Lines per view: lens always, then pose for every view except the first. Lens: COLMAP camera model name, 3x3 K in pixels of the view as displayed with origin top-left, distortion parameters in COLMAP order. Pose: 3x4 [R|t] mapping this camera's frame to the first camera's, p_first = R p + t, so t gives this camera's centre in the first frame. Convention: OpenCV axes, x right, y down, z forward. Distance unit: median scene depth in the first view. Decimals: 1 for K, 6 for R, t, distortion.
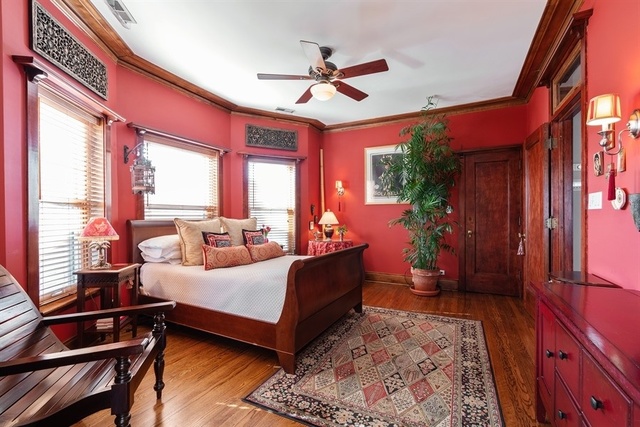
lens RADIAL K [[285.0, 0, 318.0], [0, 285.0, 214.1], [0, 0, 1]] dist [-0.013436, -0.000589]
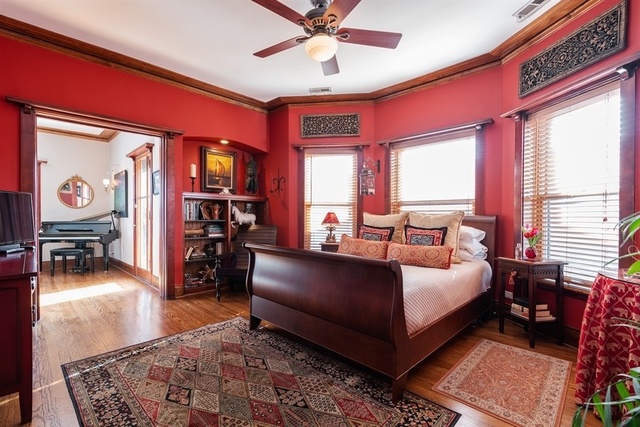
lens RADIAL K [[285.0, 0, 318.1], [0, 285.0, 219.6], [0, 0, 1]] dist [-0.013436, -0.000589]
pose [[-0.287886, 0.003618, -0.957658, 0.908179], [0.000930, 0.999993, 0.003498, 0.048153], [0.957664, 0.000117, -0.287888, 1.422203]]
